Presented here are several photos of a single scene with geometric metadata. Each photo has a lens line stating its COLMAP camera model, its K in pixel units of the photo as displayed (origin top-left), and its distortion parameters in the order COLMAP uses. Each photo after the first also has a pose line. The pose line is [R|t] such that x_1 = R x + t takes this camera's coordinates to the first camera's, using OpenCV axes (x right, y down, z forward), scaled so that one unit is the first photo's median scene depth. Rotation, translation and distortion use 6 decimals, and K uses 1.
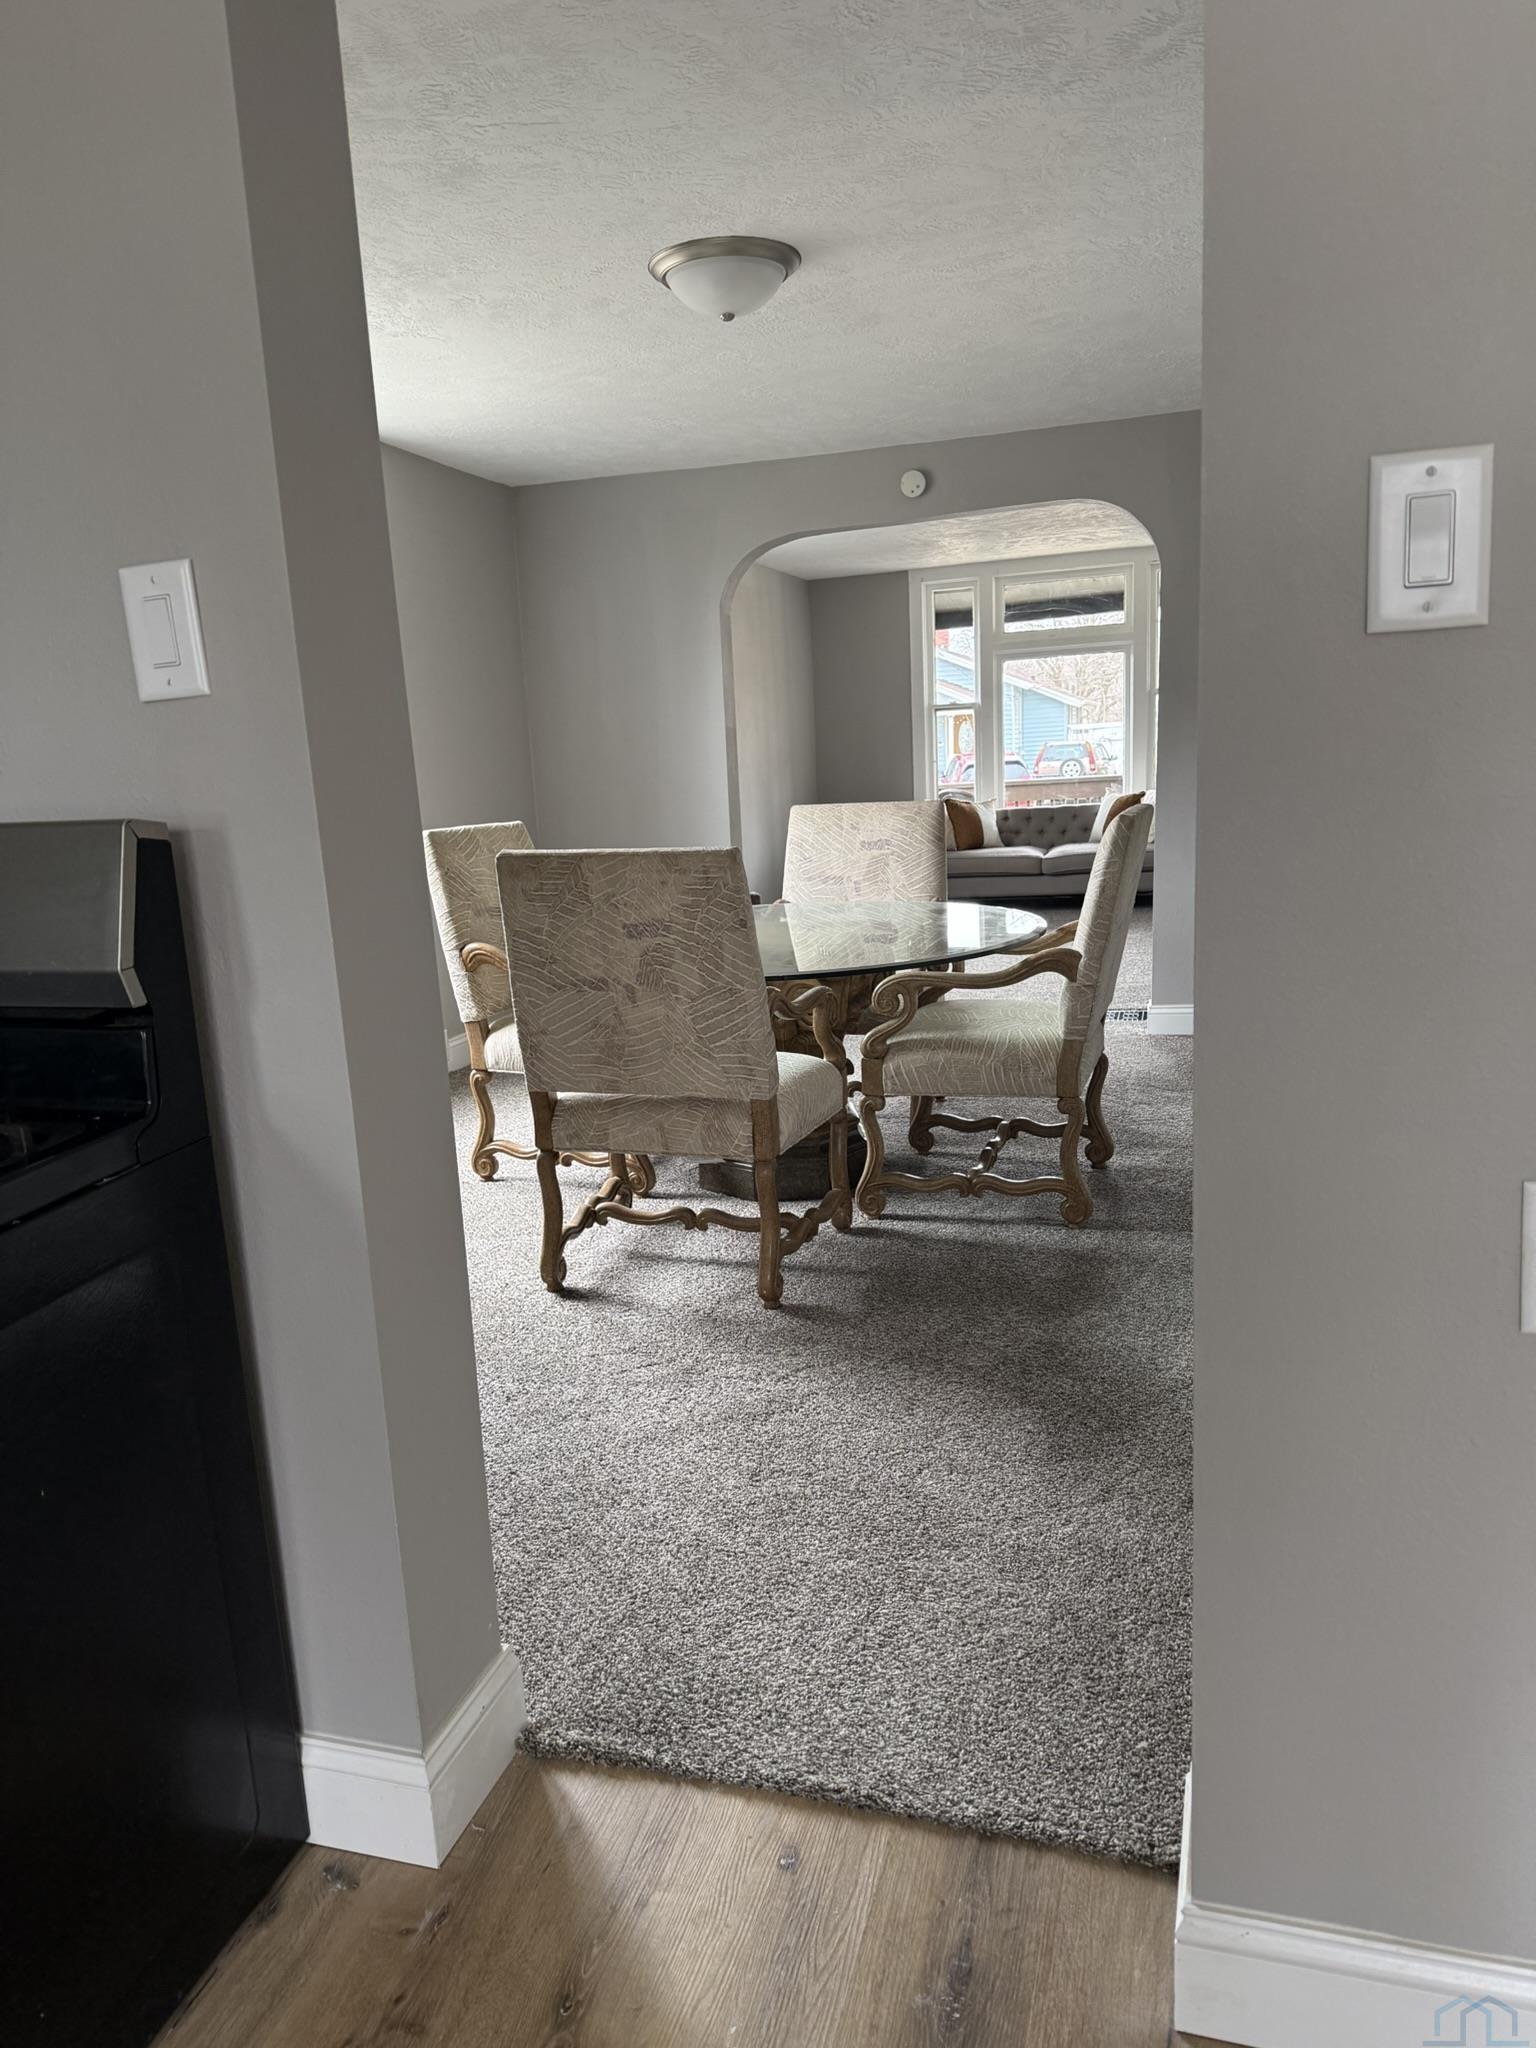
lens RADIAL K [[1412.8, 0, 768.0], [0, 1412.8, 1024.0], [0, 0, 1]] dist [0.070596, -0.103659]
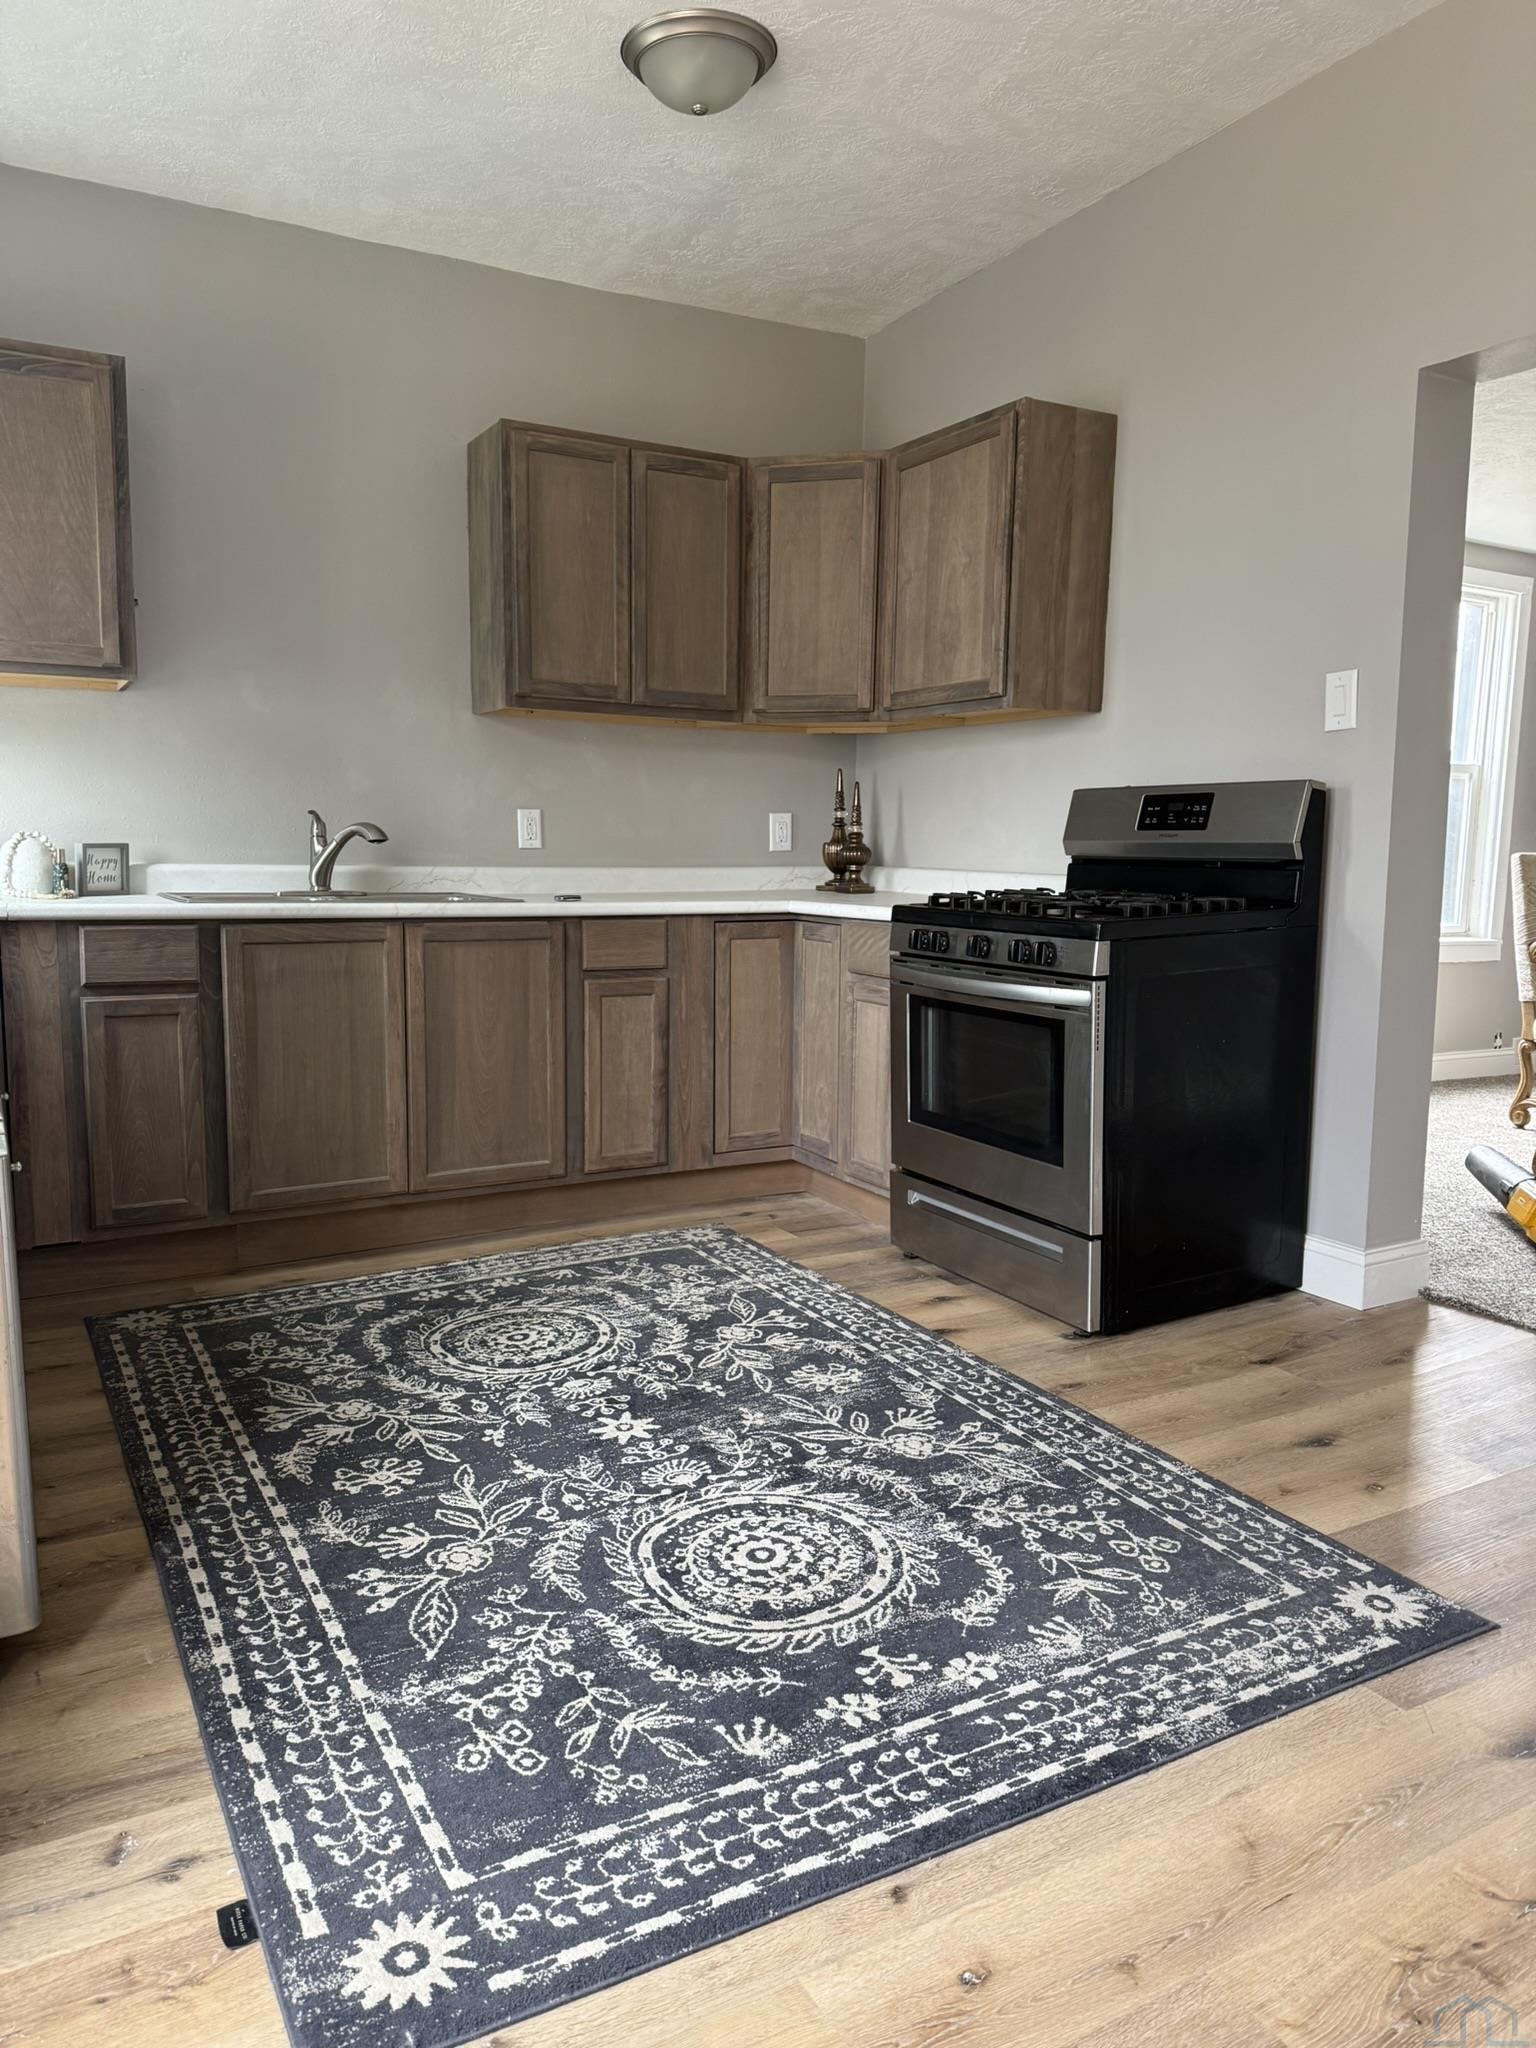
lens RADIAL K [[1412.8, 0, 768.0], [0, 1412.8, 1024.0], [0, 0, 1]] dist [0.070596, -0.103659]
pose [[0.715914, 0.145998, -0.682753, 0.541258], [-0.182656, 0.983000, 0.018674, 0.349523], [0.673872, 0.111340, 0.730411, -1.198617]]
